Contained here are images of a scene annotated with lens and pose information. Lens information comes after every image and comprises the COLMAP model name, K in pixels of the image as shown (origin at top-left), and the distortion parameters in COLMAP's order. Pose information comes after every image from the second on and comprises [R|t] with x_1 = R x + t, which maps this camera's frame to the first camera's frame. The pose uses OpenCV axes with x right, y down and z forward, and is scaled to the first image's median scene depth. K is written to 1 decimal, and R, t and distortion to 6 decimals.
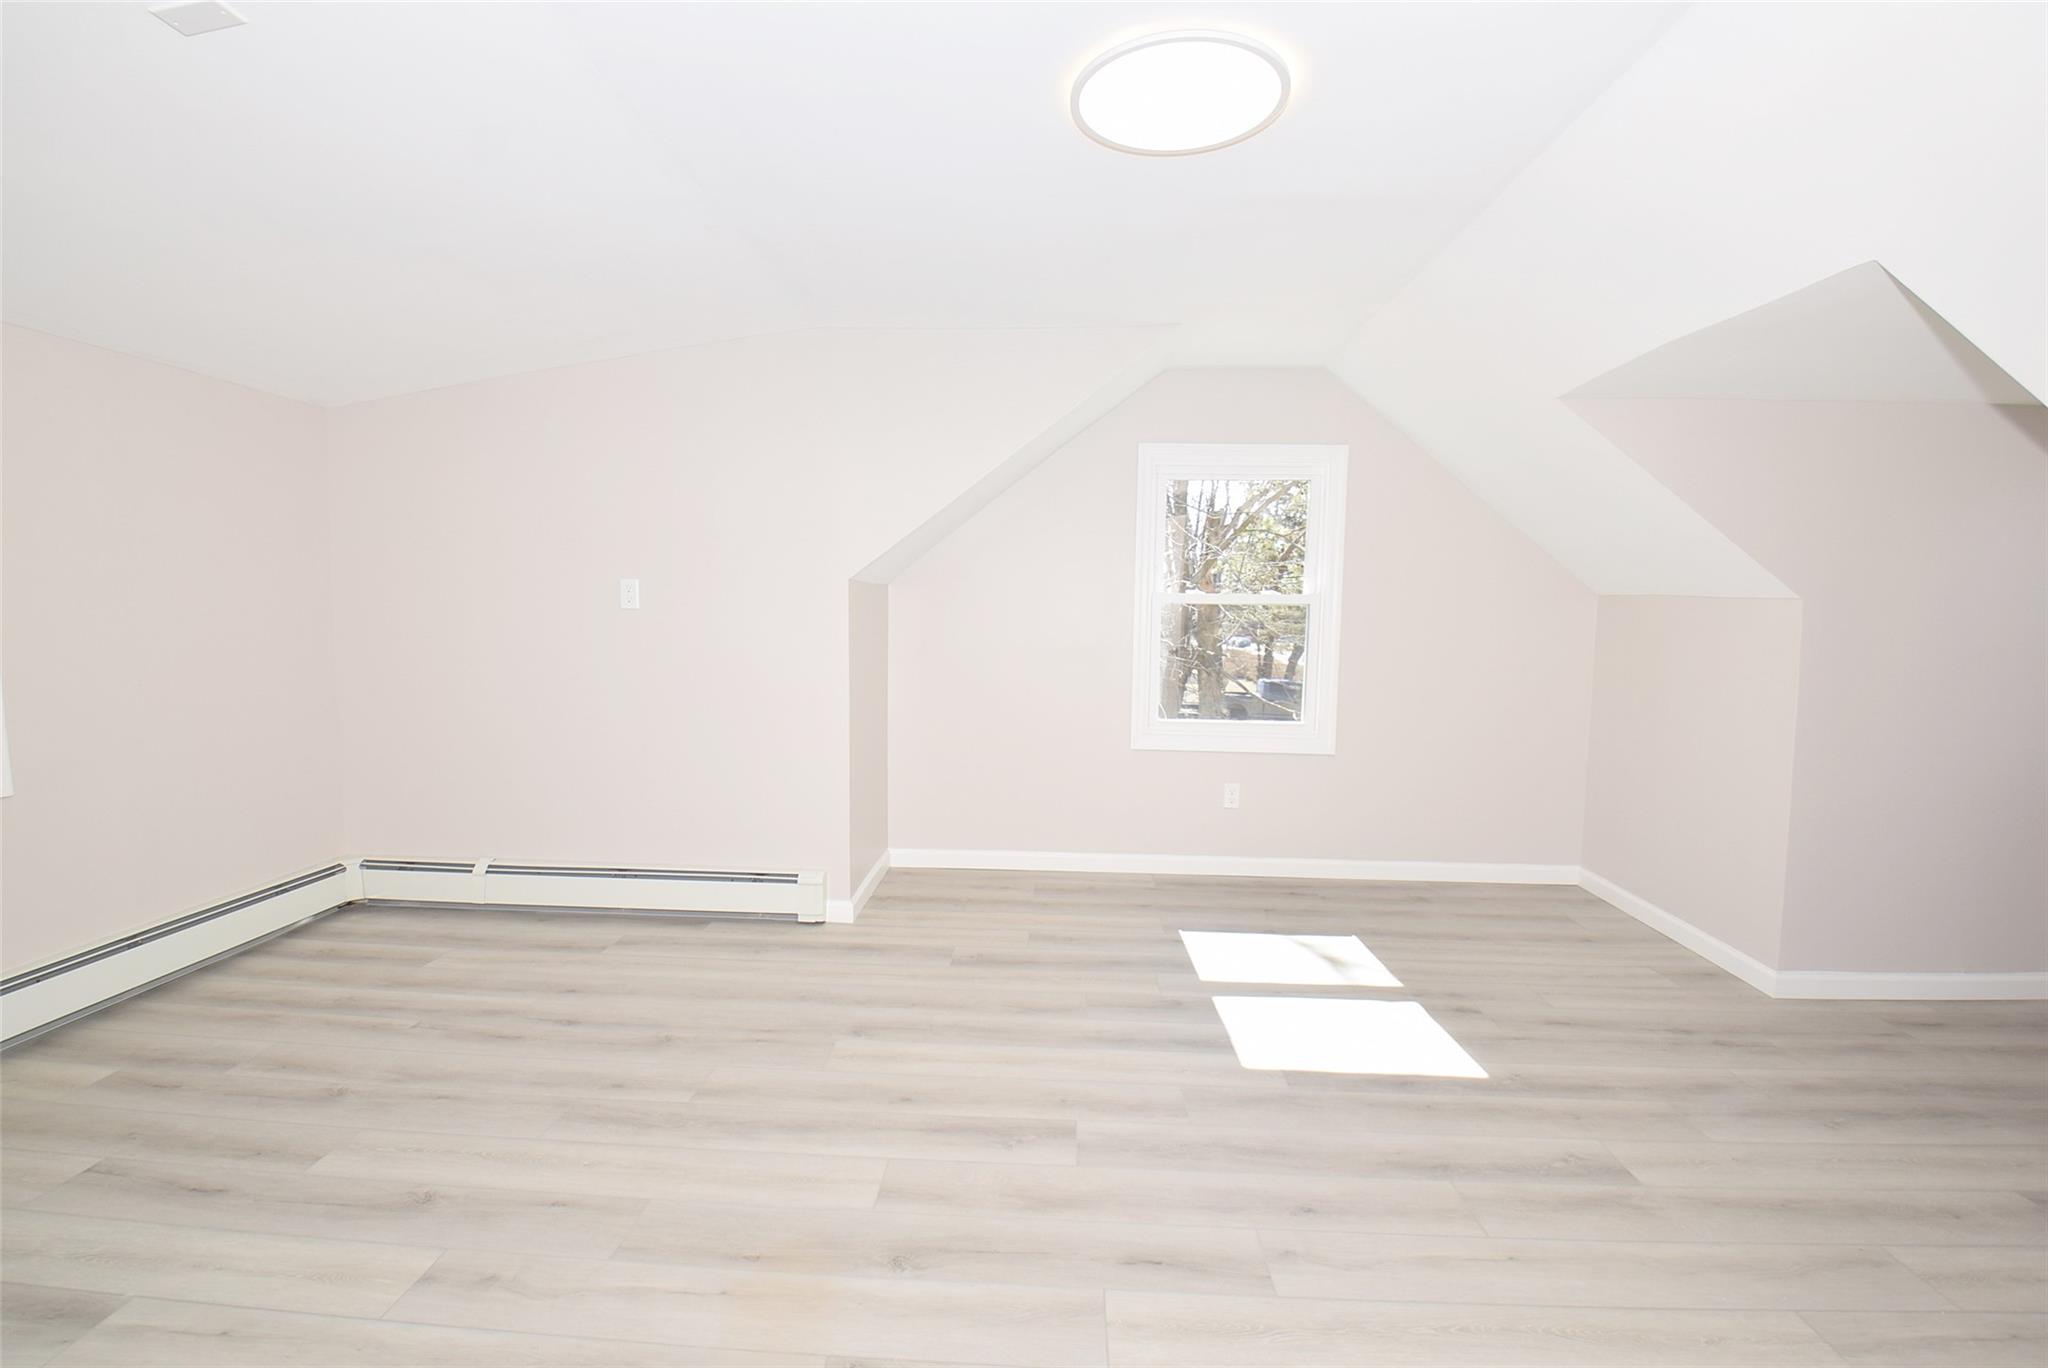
lens RADIAL K [[908.7, 0, 1024.0], [0, 908.7, 684.0], [0, 0, 1]] dist [0.000840, -0.015611]
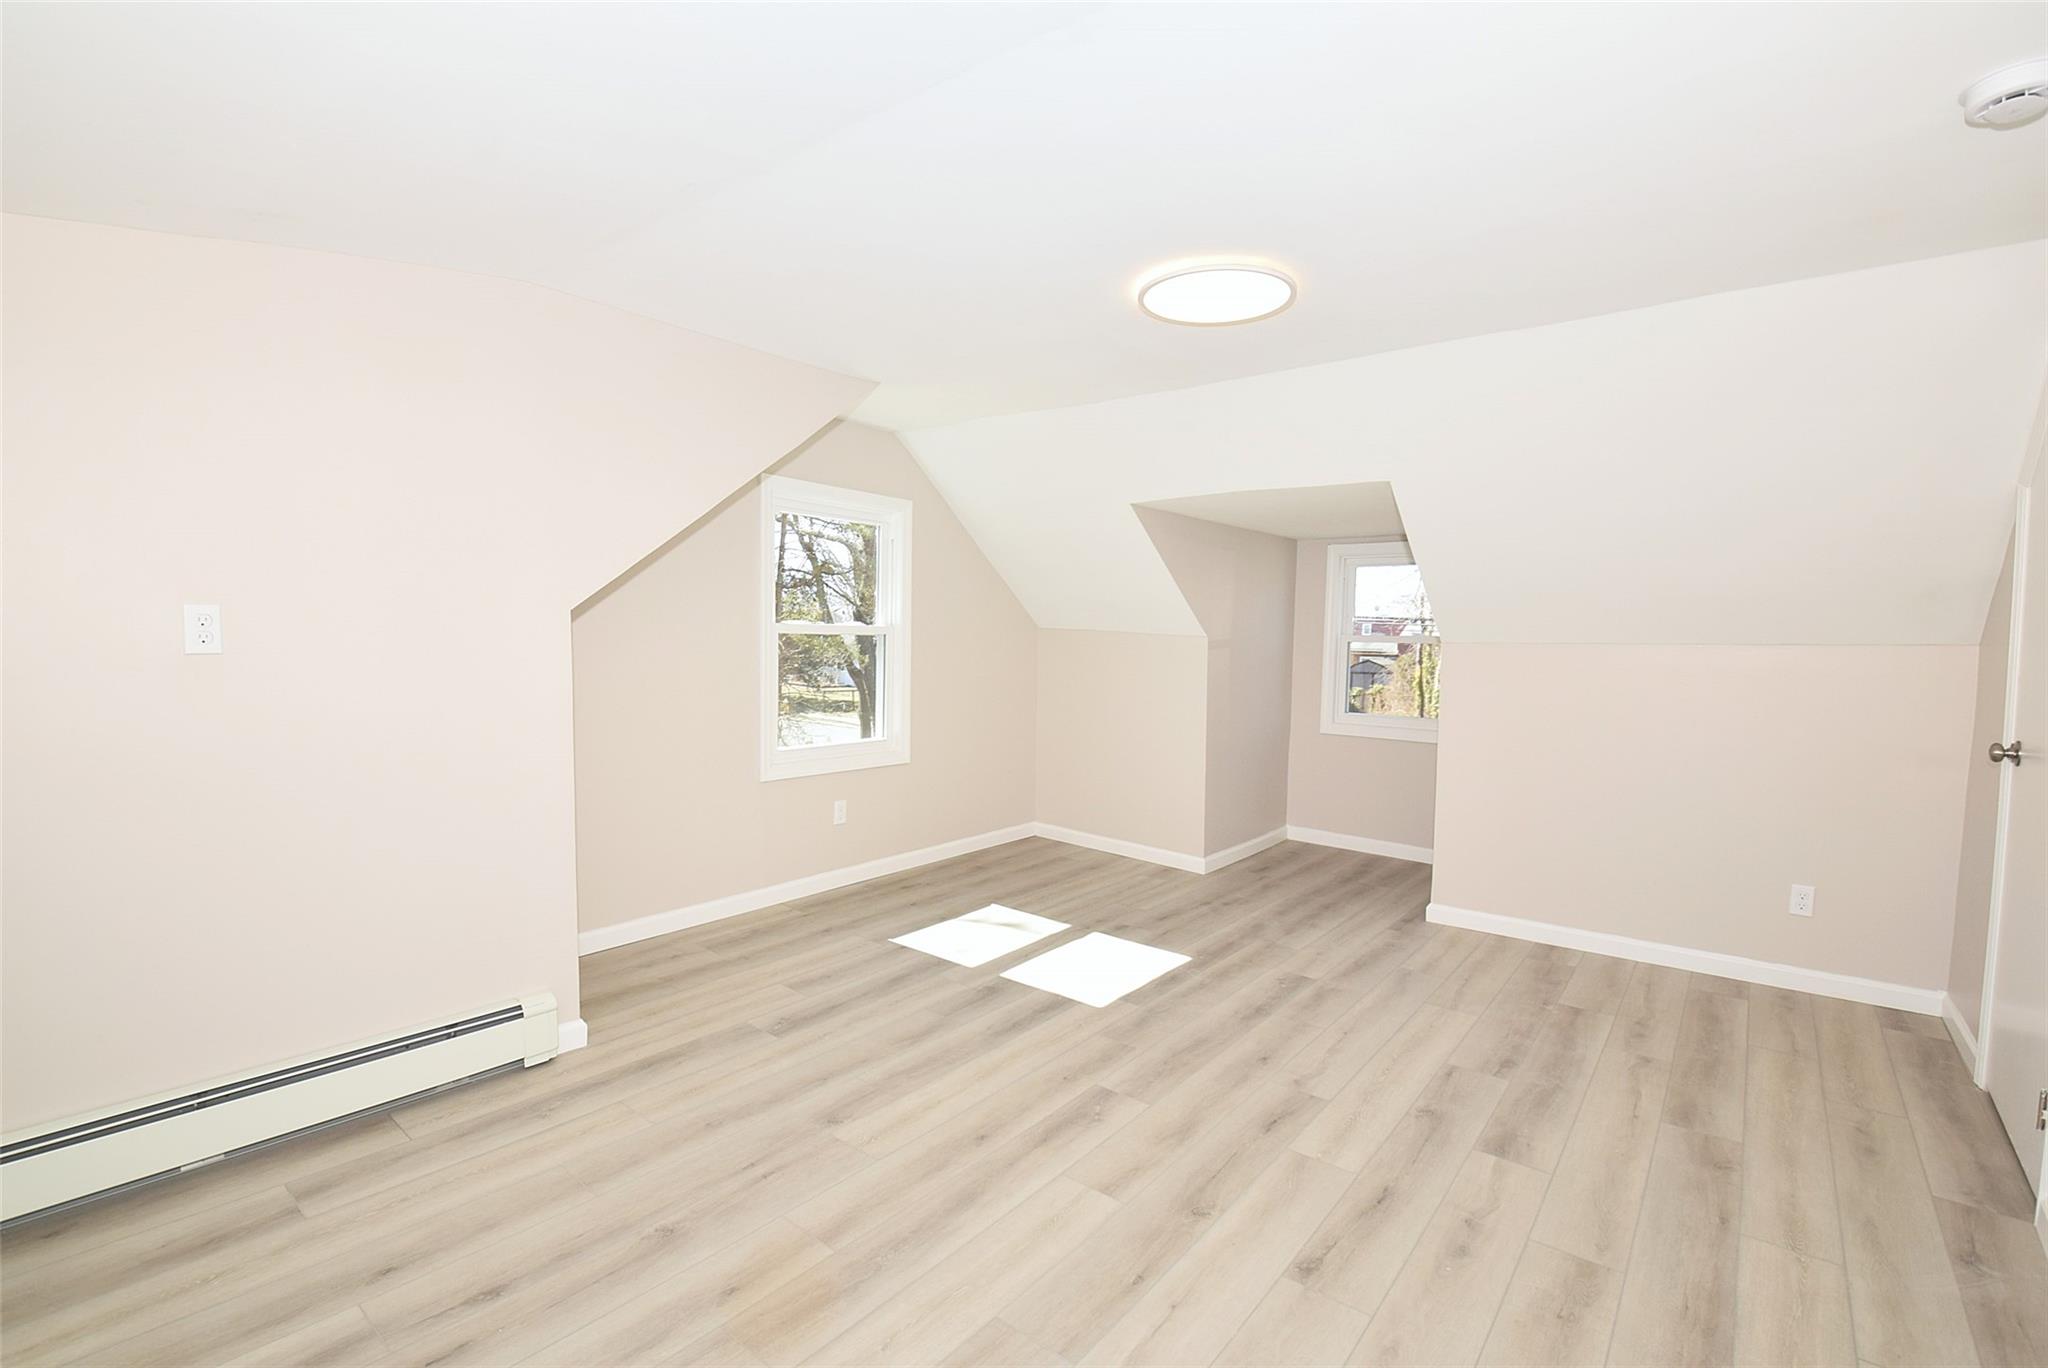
lens RADIAL K [[912.5, 0, 1021.6], [0, 912.5, 622.7], [0, 0, 1]] dist [0.022080, -0.030372]
pose [[0.601552, 0.000549, 0.798834, -0.694643], [0.057464, 0.997379, -0.043958, -0.053975], [-0.796764, 0.072347, 0.599944, 0.227500]]
